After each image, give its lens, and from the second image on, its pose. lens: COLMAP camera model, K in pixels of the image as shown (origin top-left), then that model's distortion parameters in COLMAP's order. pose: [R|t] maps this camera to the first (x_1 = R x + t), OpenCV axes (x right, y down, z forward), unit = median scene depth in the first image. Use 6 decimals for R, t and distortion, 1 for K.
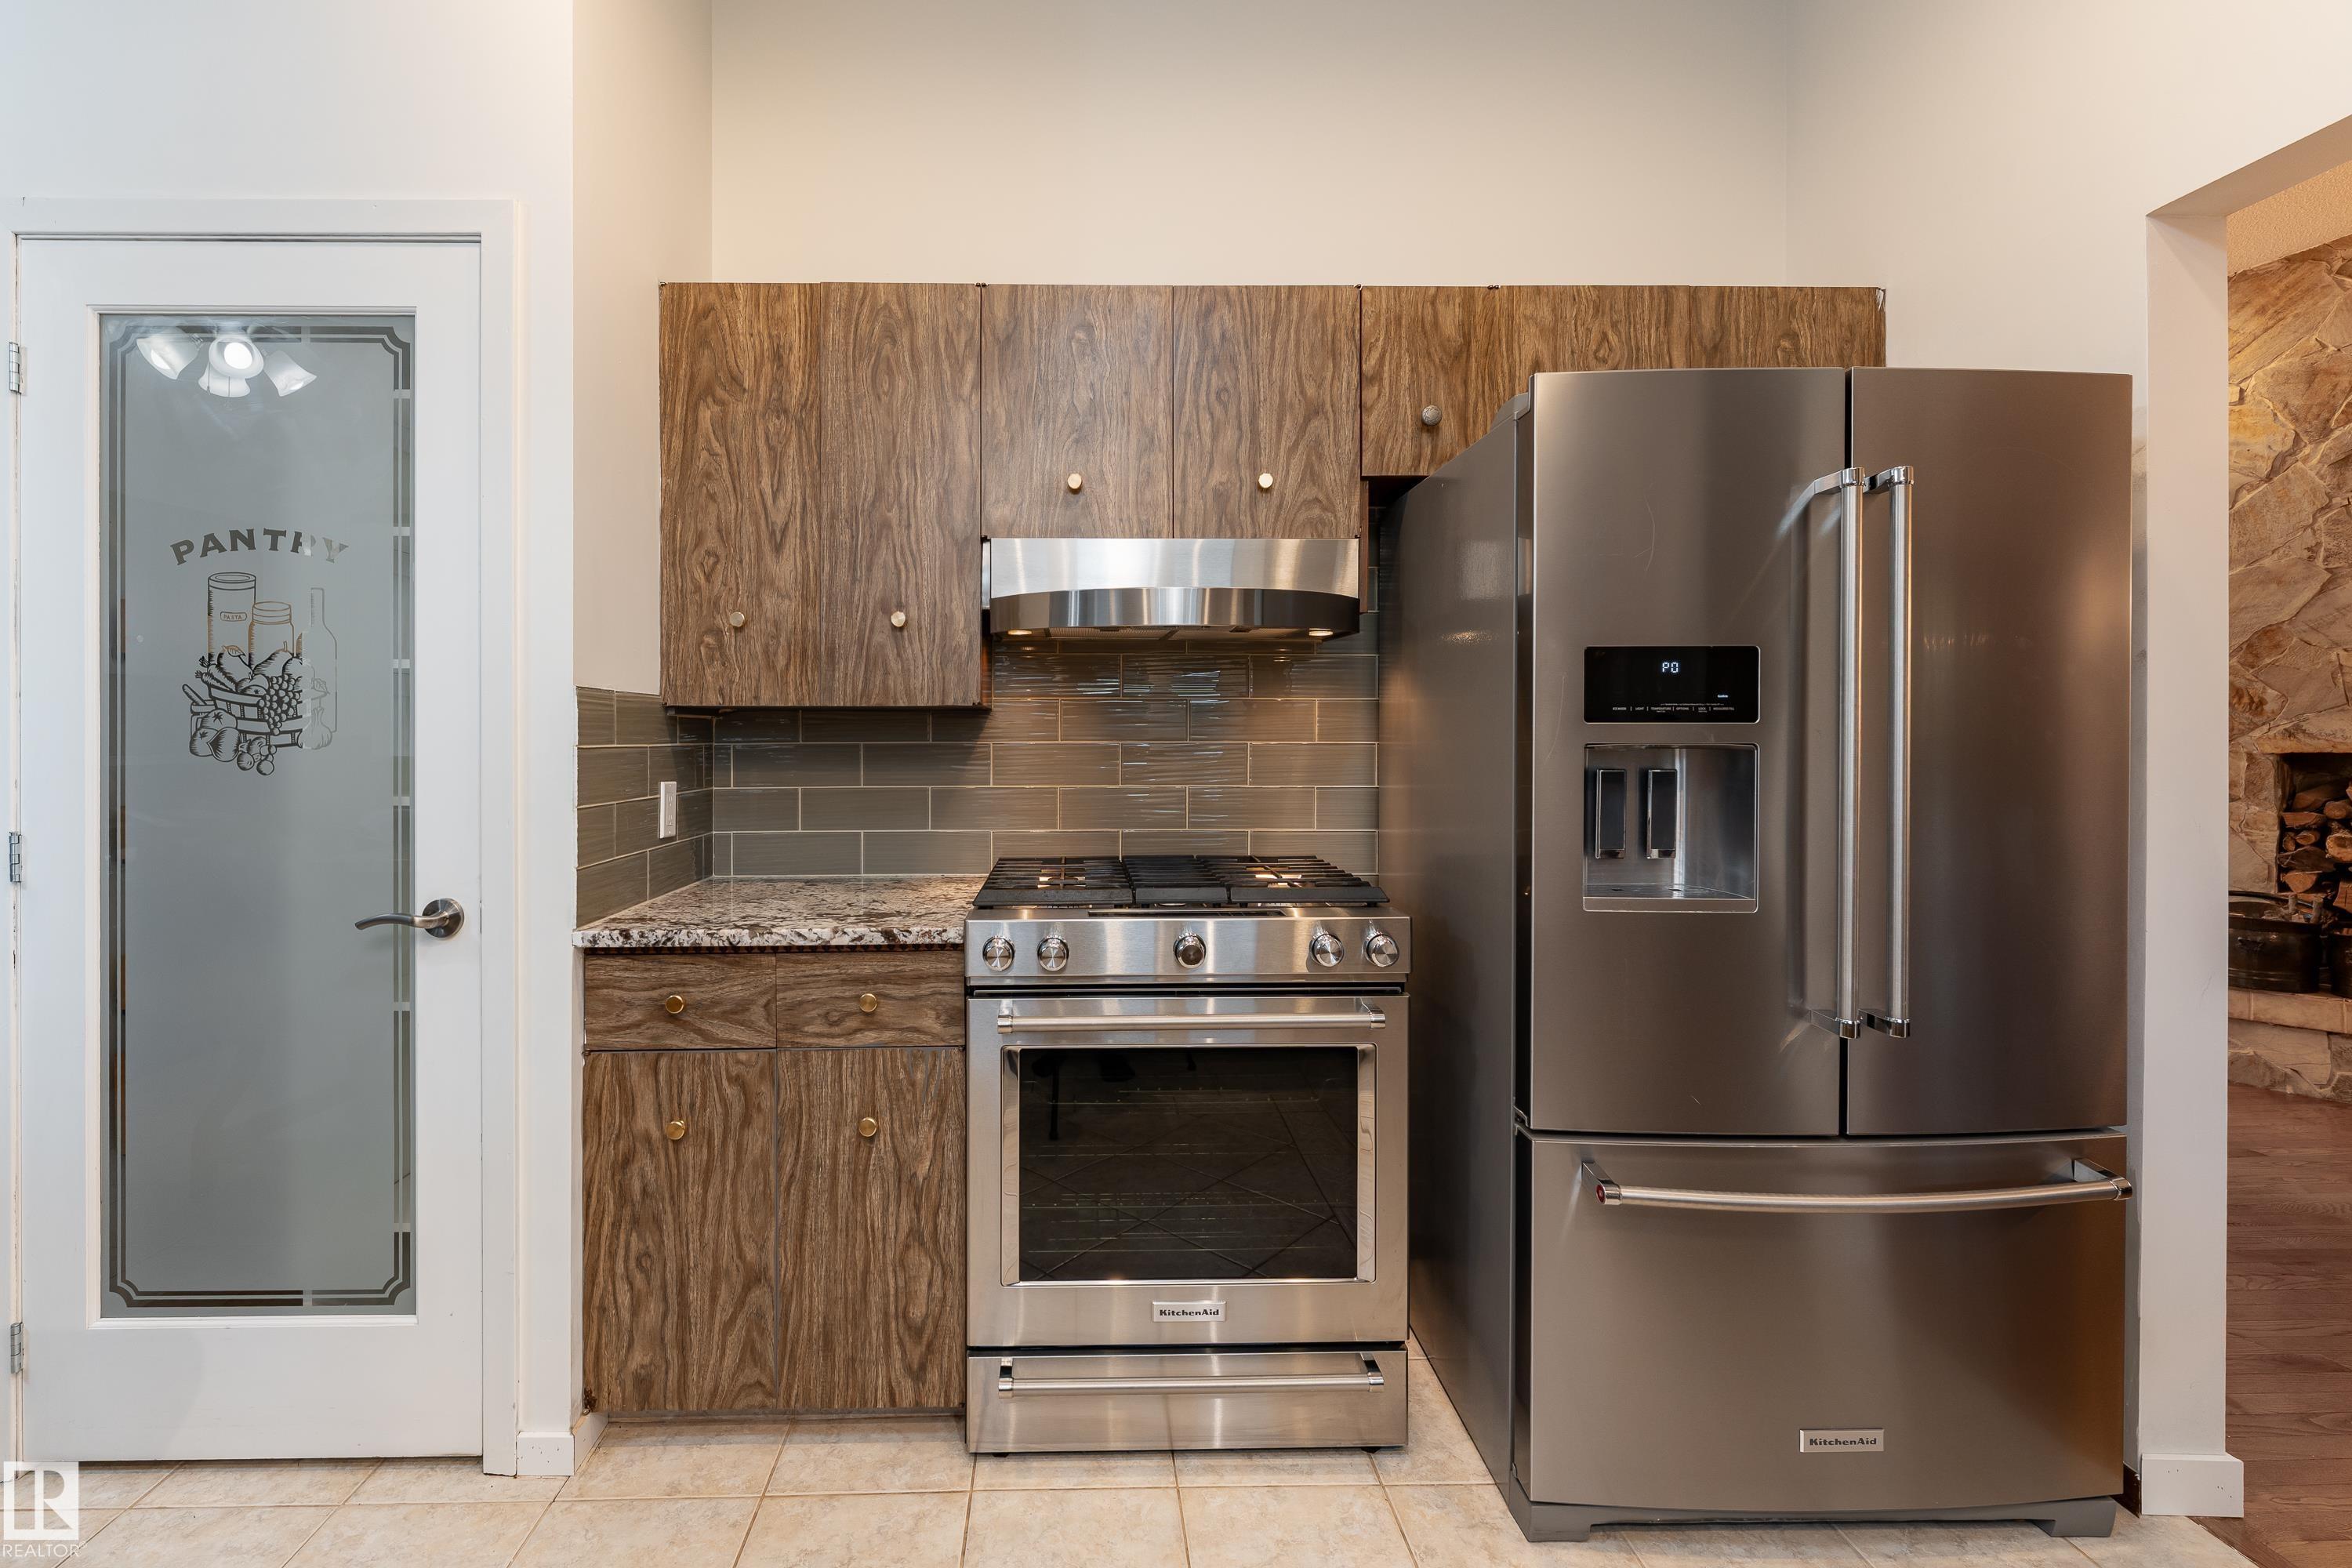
lens RADIAL K [[1025.4, 0, 1117.0], [0, 1025.4, 731.2], [0, 0, 1]] dist [-0.002078, -0.000379]
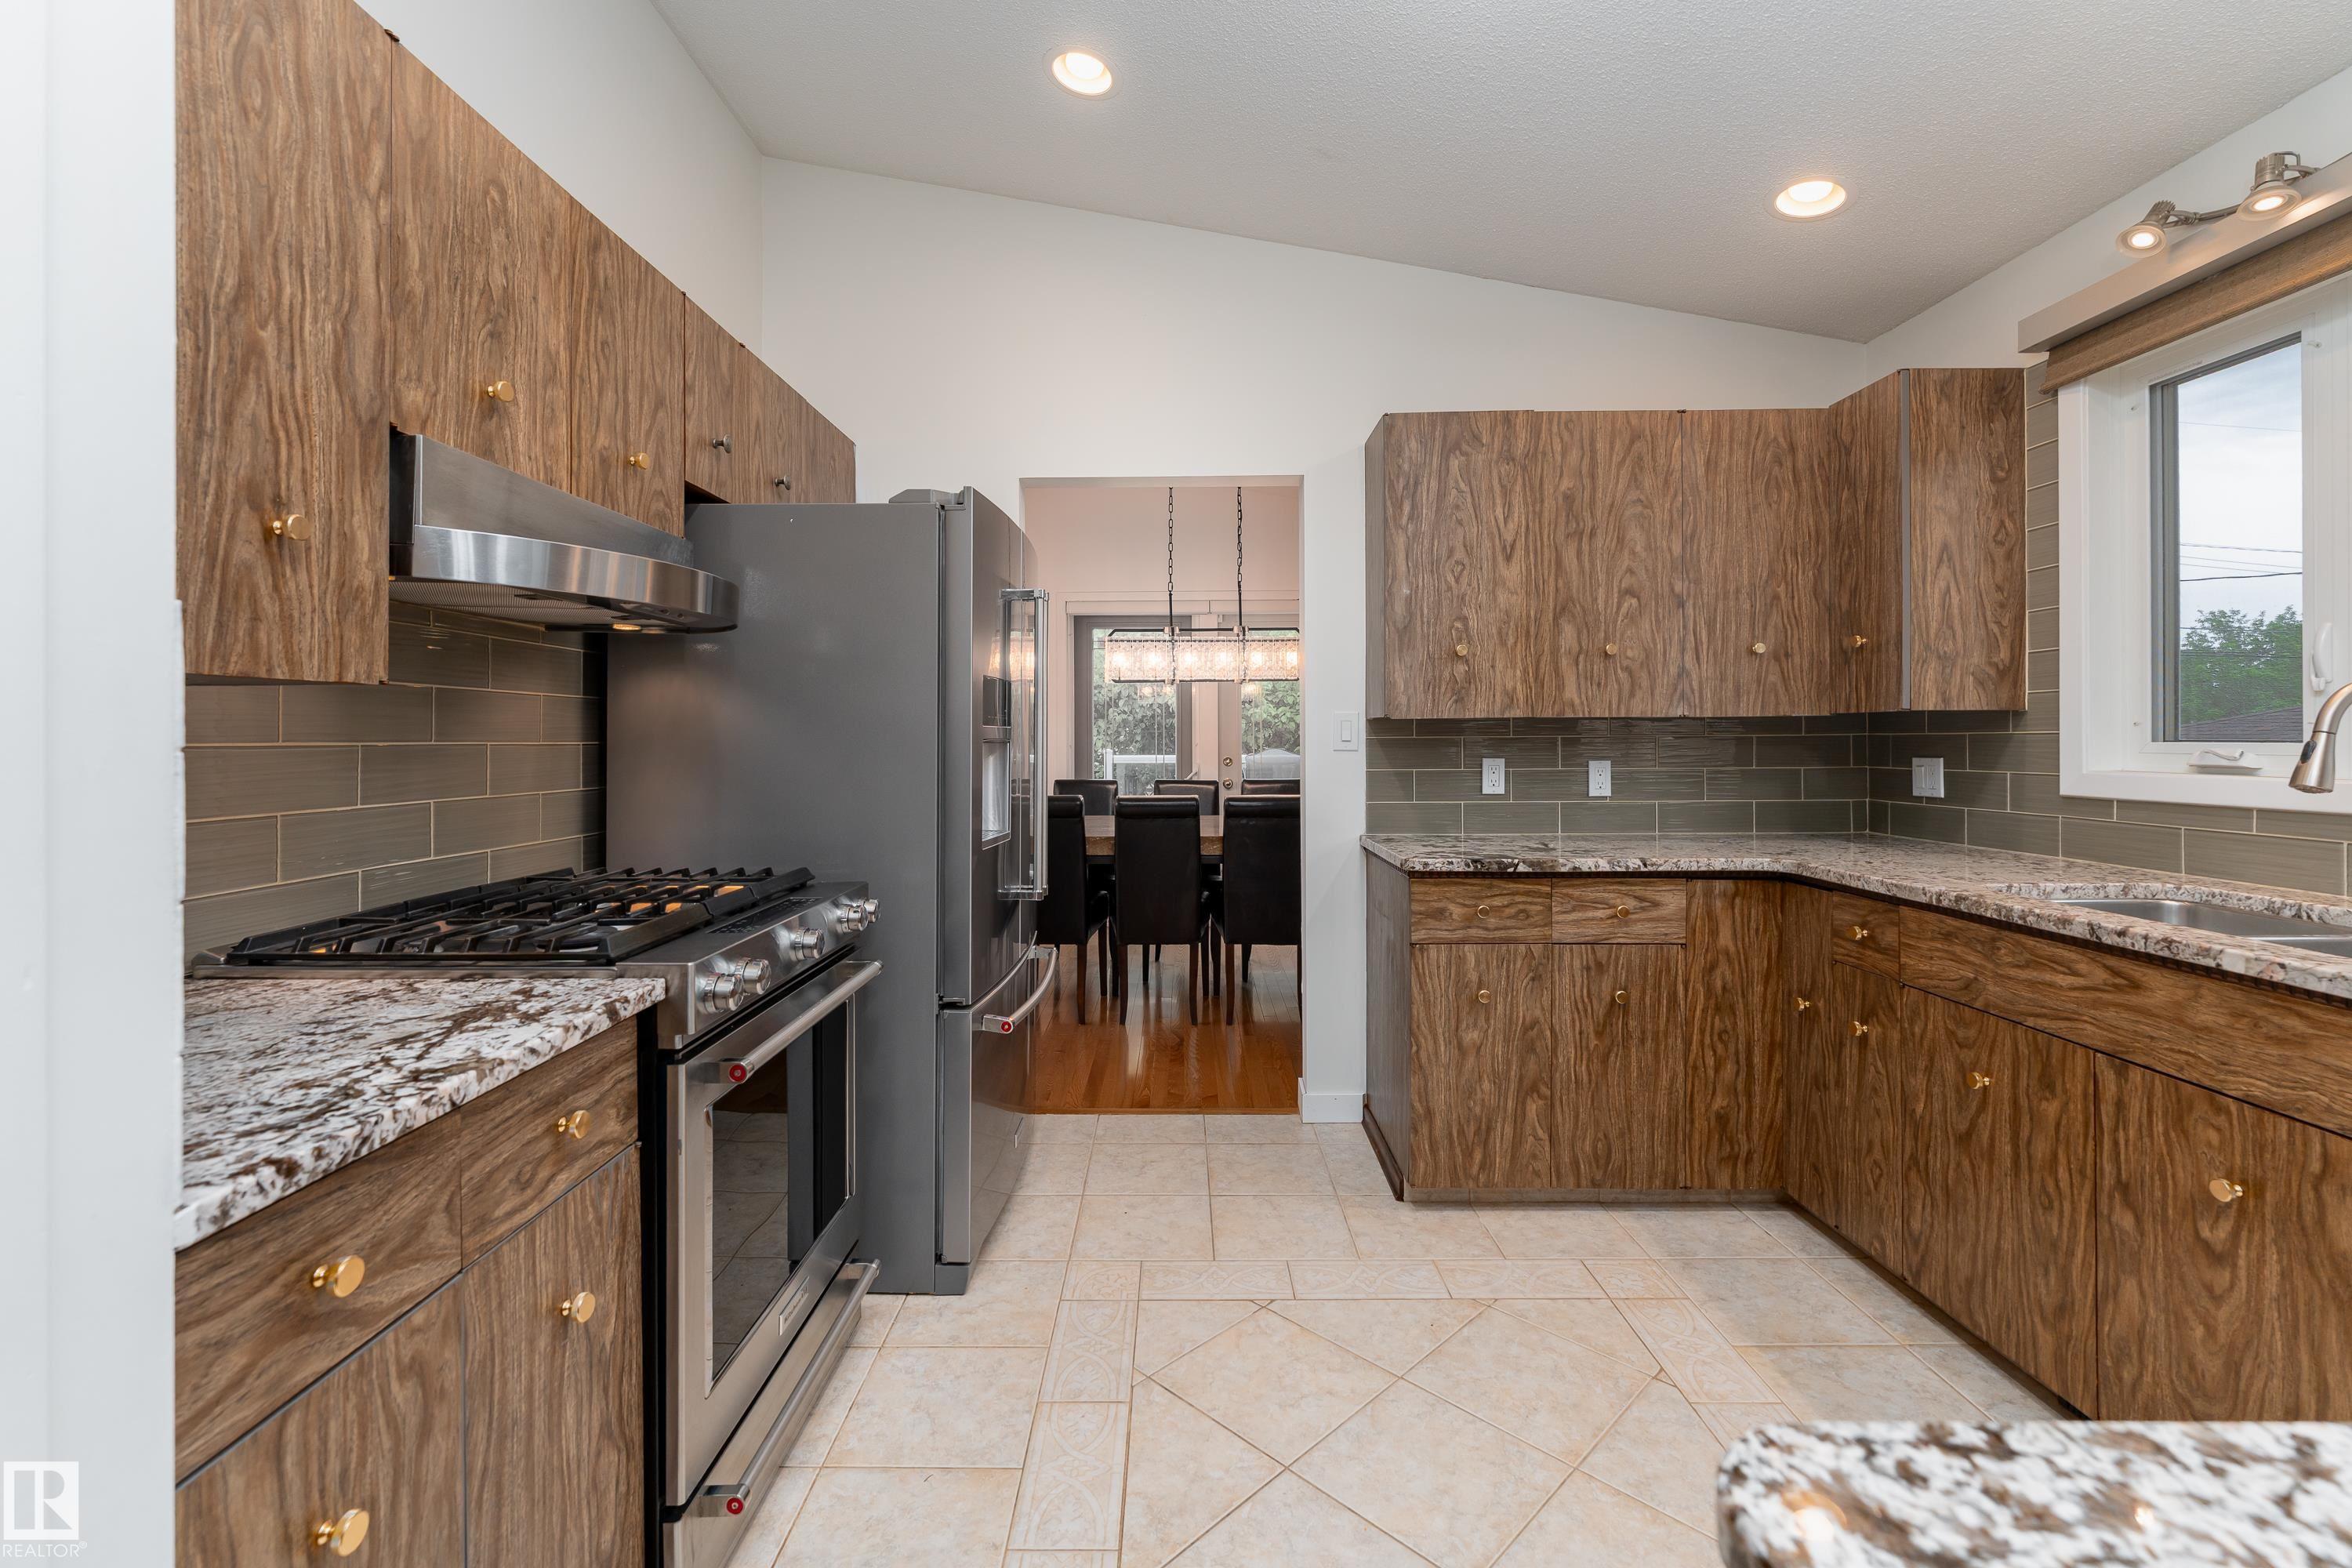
lens RADIAL K [[1025.4, 0, 1133.8], [0, 1025.4, 733.1], [0, 0, 1]] dist [-0.002078, -0.000379]
pose [[0.053609, 0.006710, 0.998539, -0.750197], [0.002752, 0.999973, -0.006868, 0.010343], [-0.998558, 0.003117, 0.053590, 0.499532]]
